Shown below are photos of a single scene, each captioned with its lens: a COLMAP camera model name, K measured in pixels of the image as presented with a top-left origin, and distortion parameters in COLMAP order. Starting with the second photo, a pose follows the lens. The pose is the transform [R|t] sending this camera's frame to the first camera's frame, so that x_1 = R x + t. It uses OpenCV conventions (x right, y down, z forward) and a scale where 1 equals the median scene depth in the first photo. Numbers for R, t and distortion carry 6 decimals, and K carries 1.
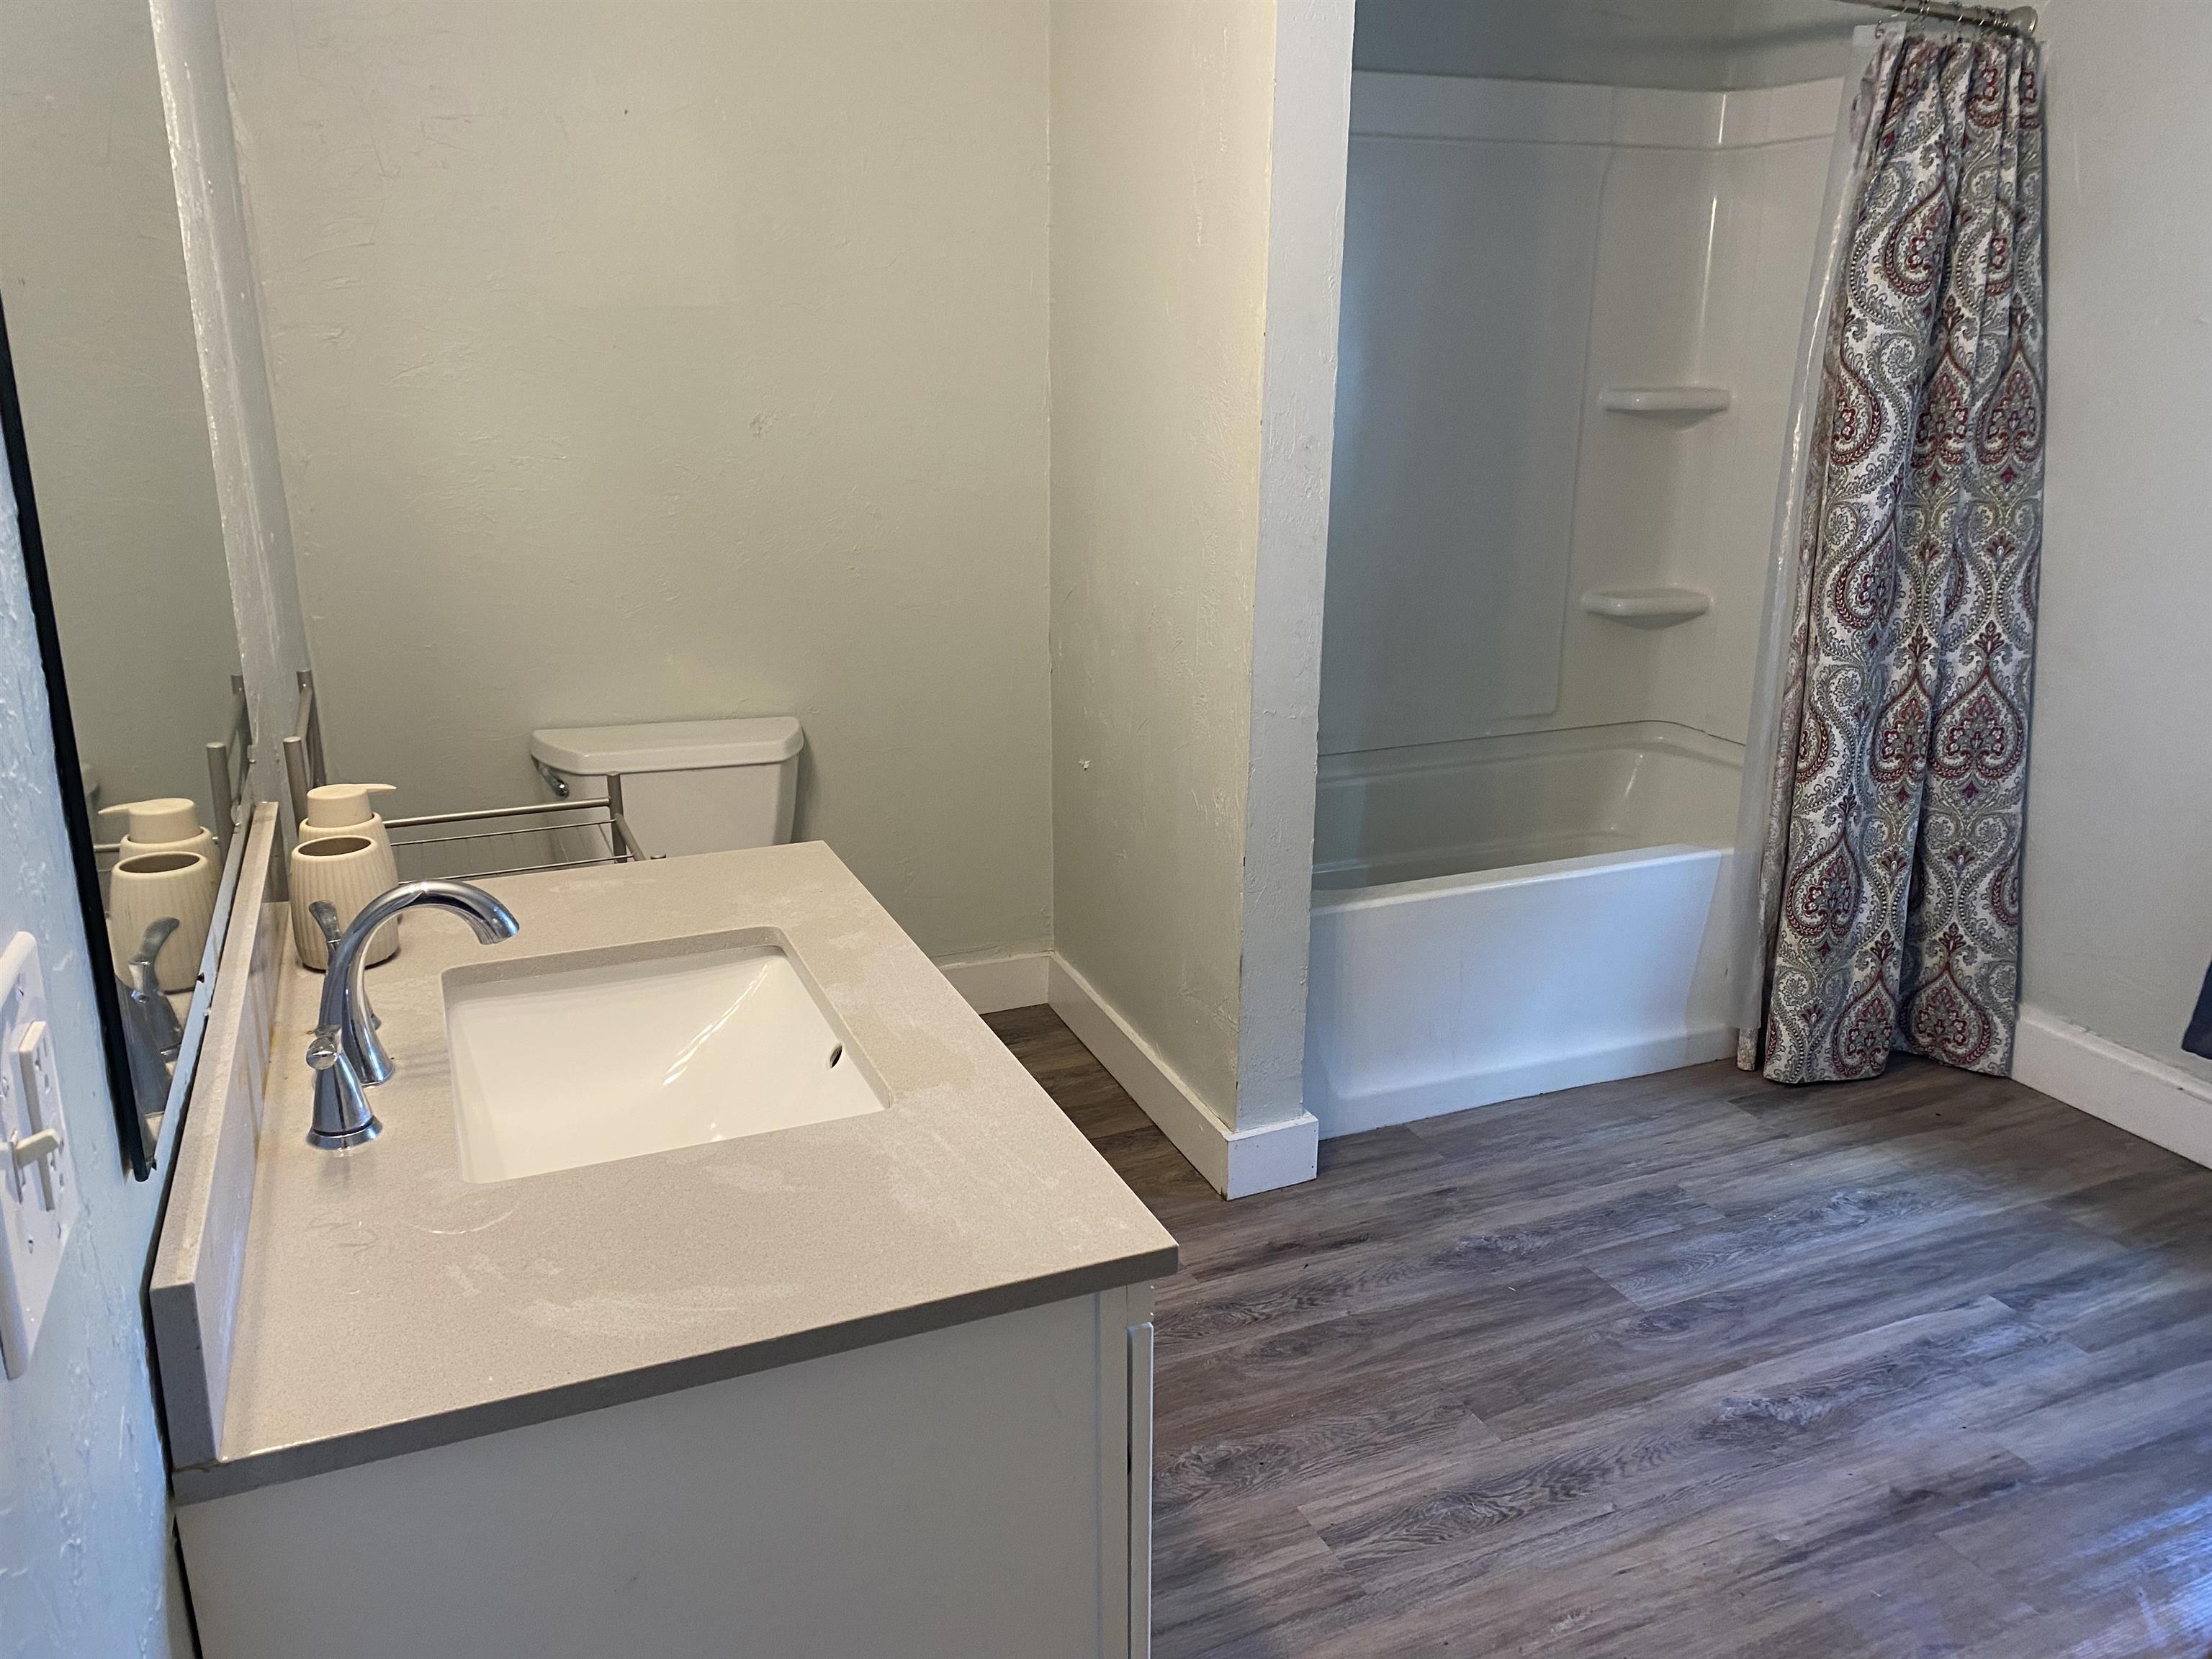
lens RADIAL K [[1689.9, 0, 1099.9], [0, 1689.9, 837.5], [0, 0, 1]] dist [0.052872, -0.063796]
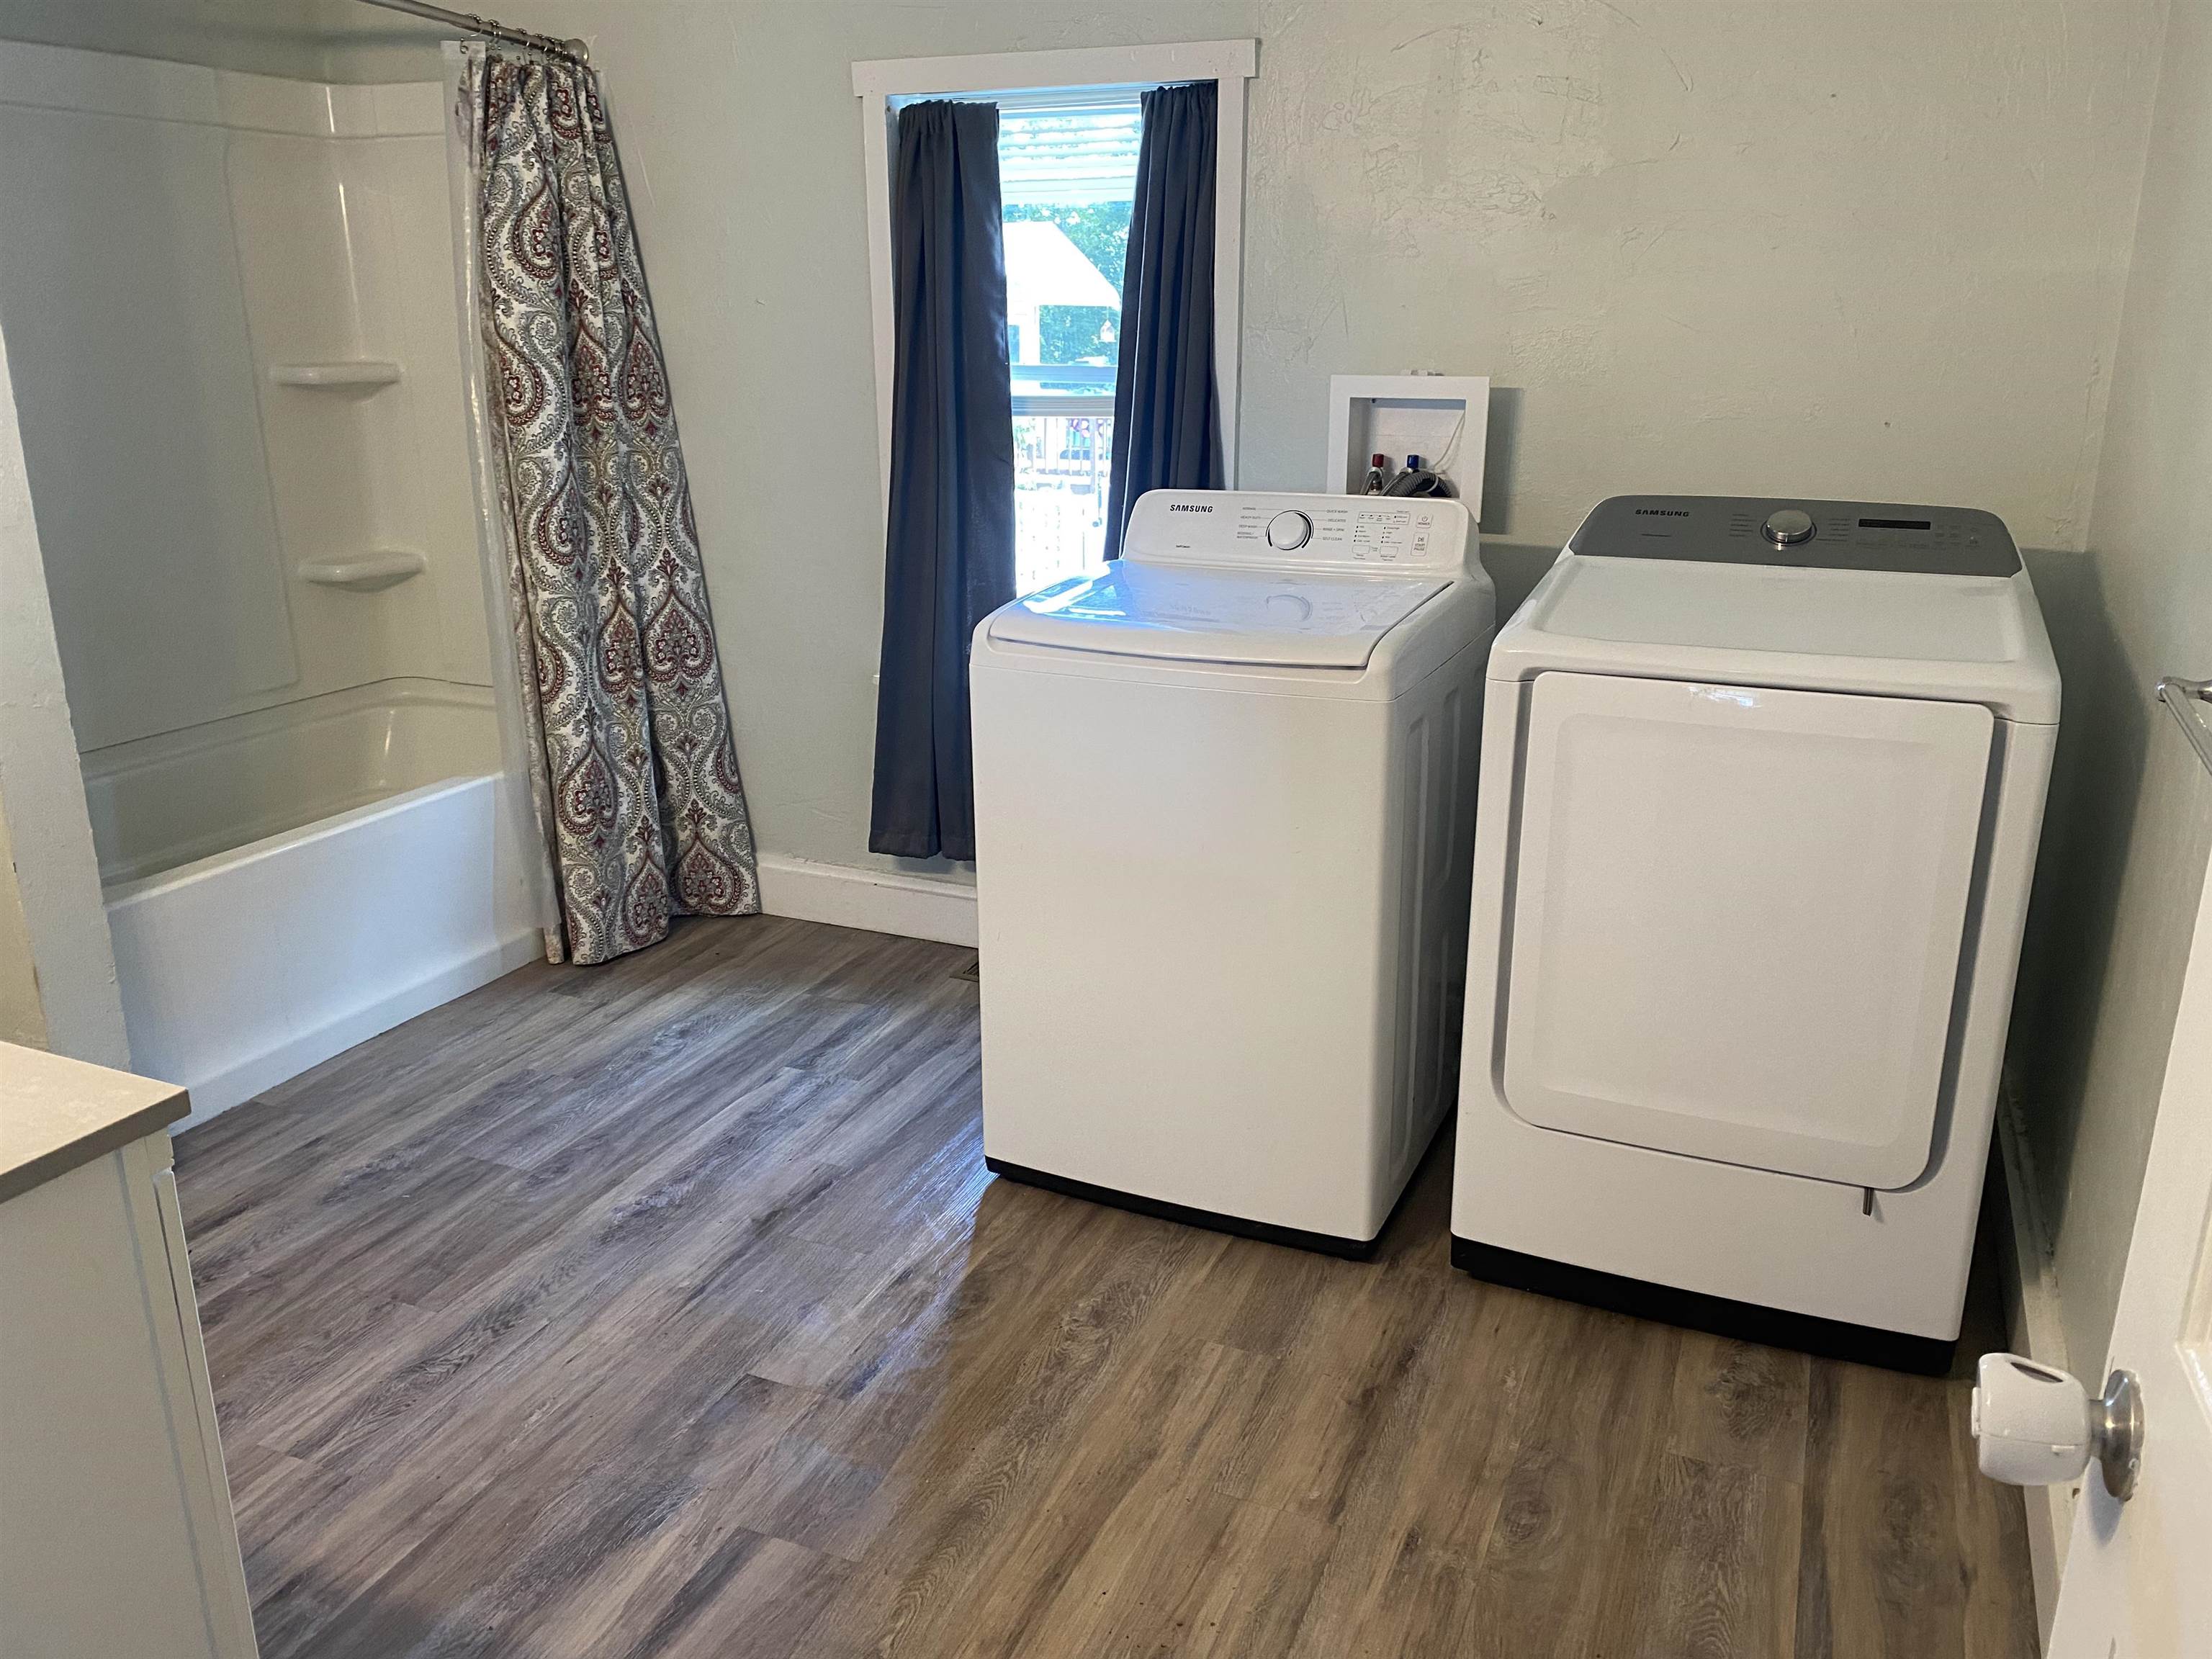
lens RADIAL K [[1689.9, 0, 1129.6], [0, 1689.9, 813.6], [0, 0, 1]] dist [0.052872, -0.063796]
pose [[0.724244, -0.200922, 0.659622, -0.082083], [0.200141, 0.976677, 0.077750, 0.032735], [-0.659859, 0.075707, 0.747565, -0.119257]]
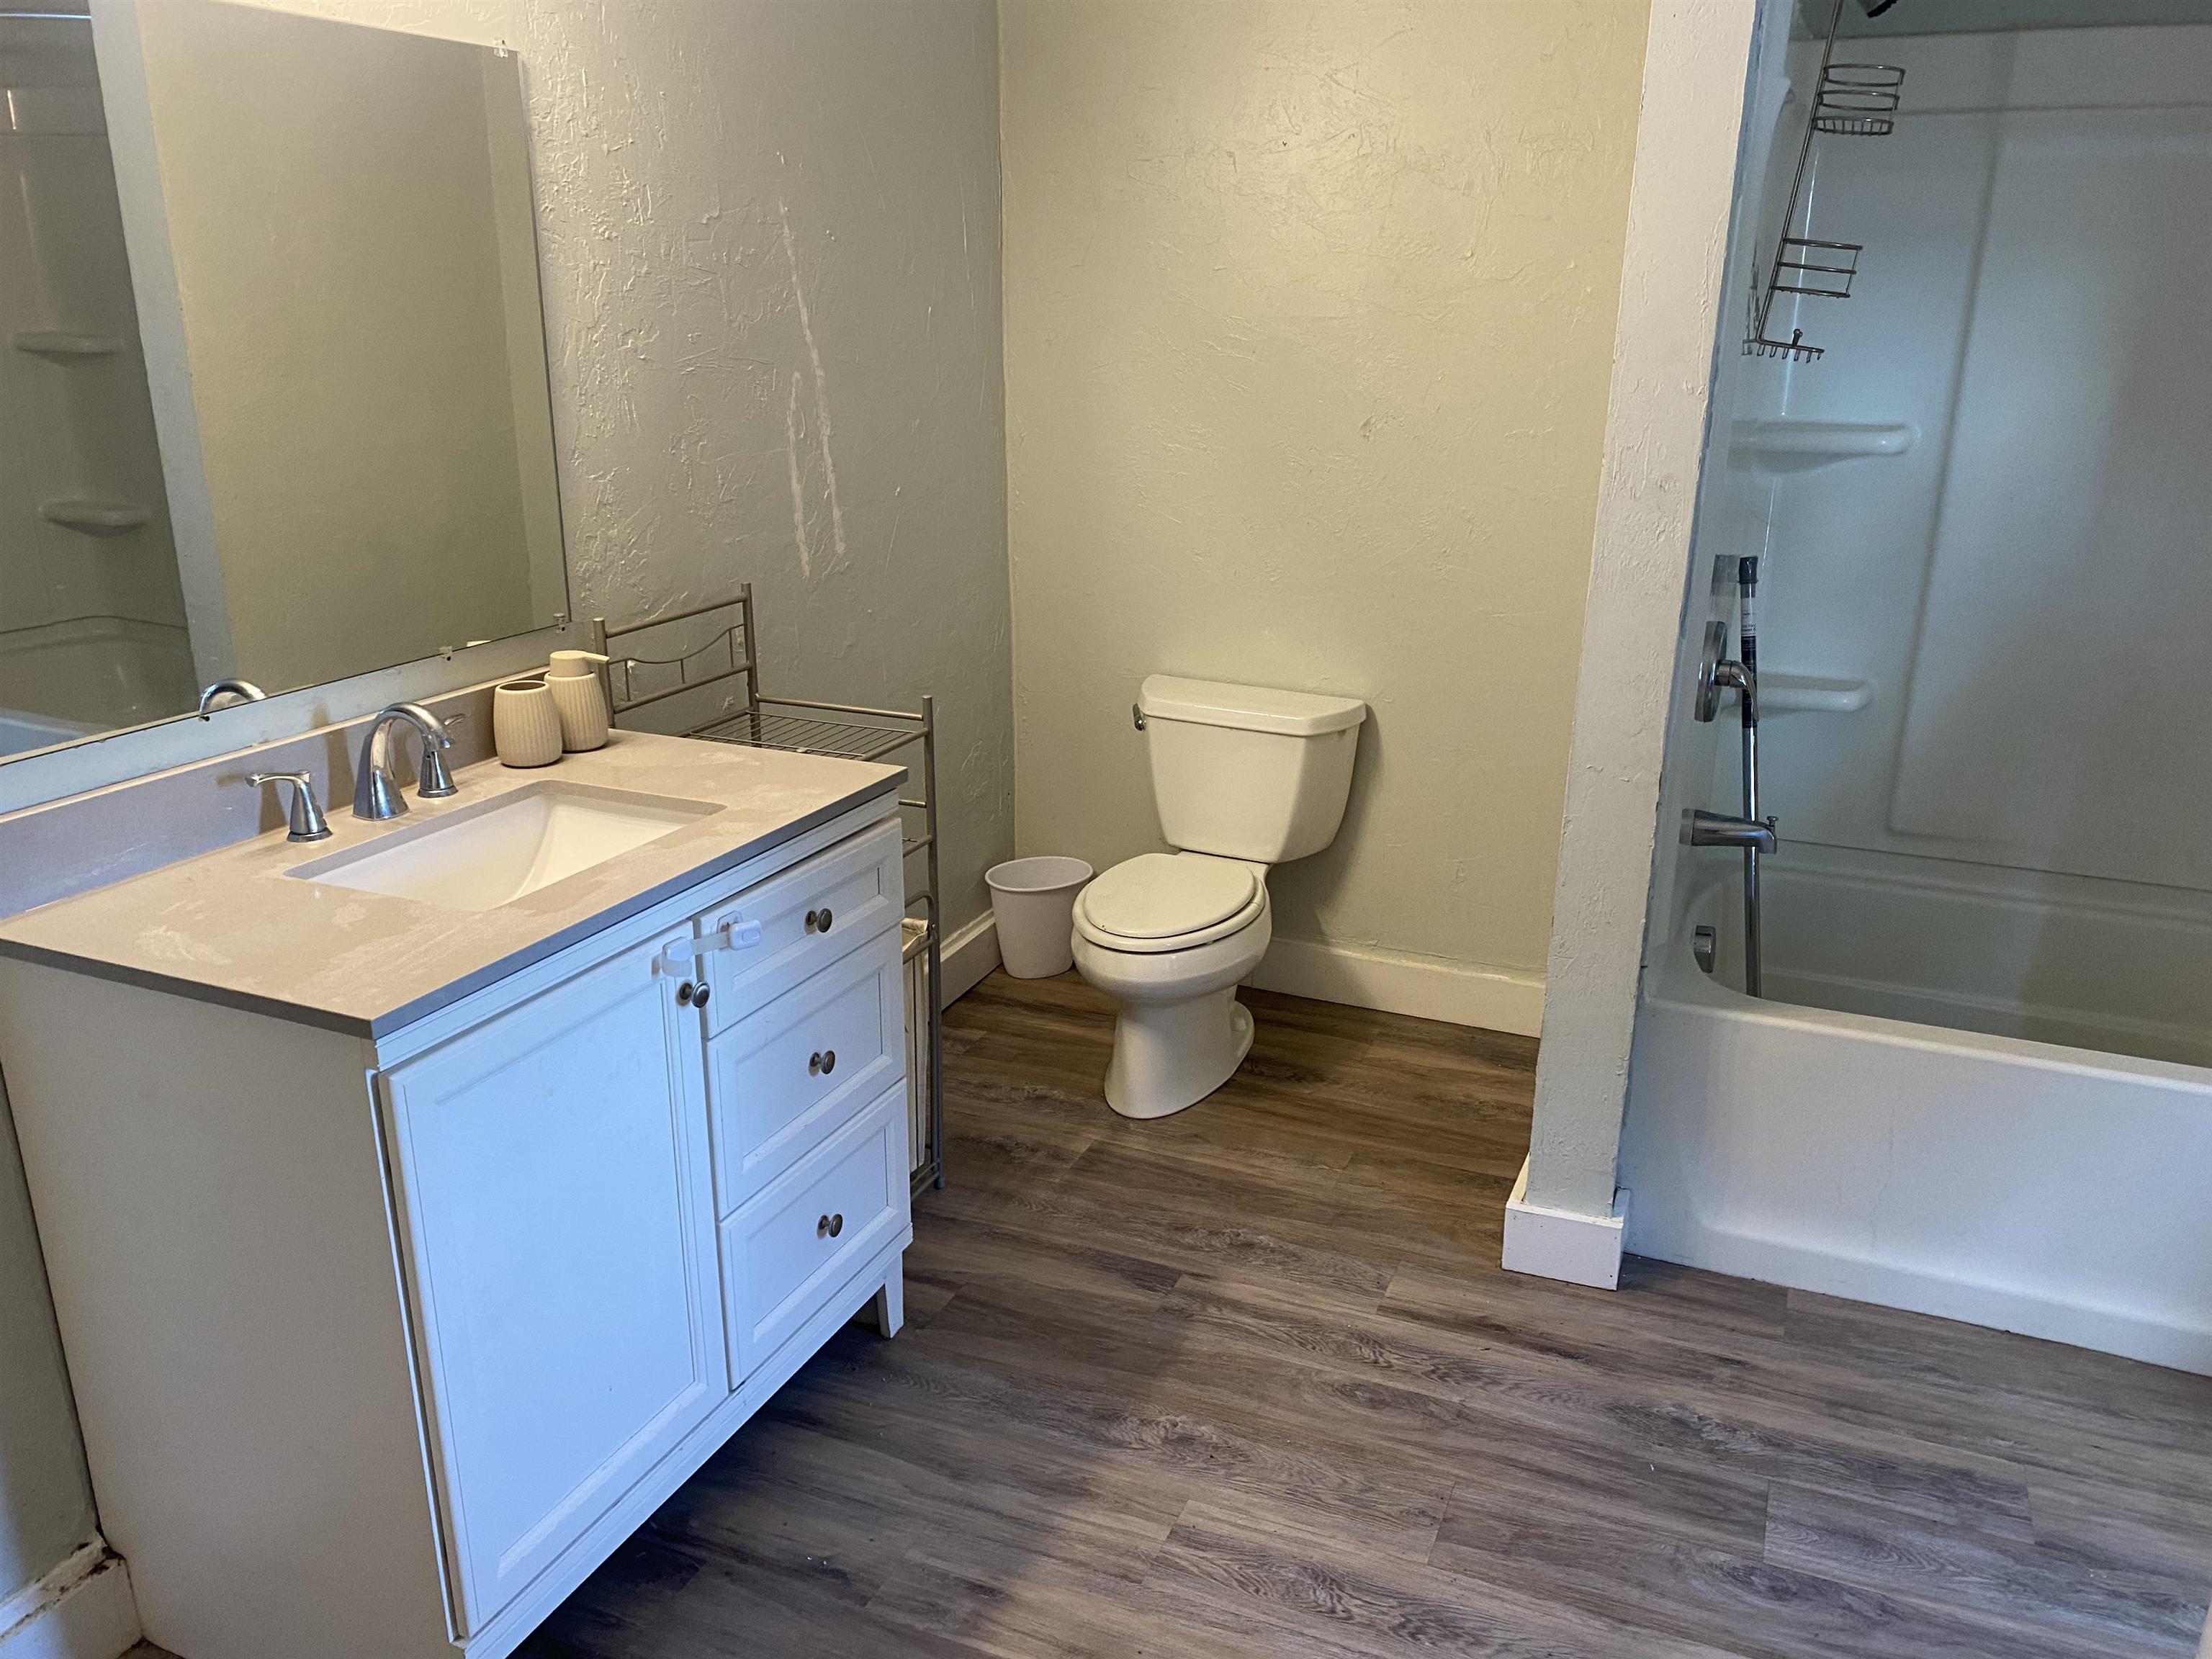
lens RADIAL K [[1689.9, 0, 1109.7], [0, 1689.9, 850.5], [0, 0, 1]] dist [0.052872, -0.063796]
pose [[0.689314, 0.228916, -0.687345, 0.528825], [-0.215581, 0.970600, 0.107053, -0.068158], [0.691643, 0.074386, 0.718398, 0.145134]]
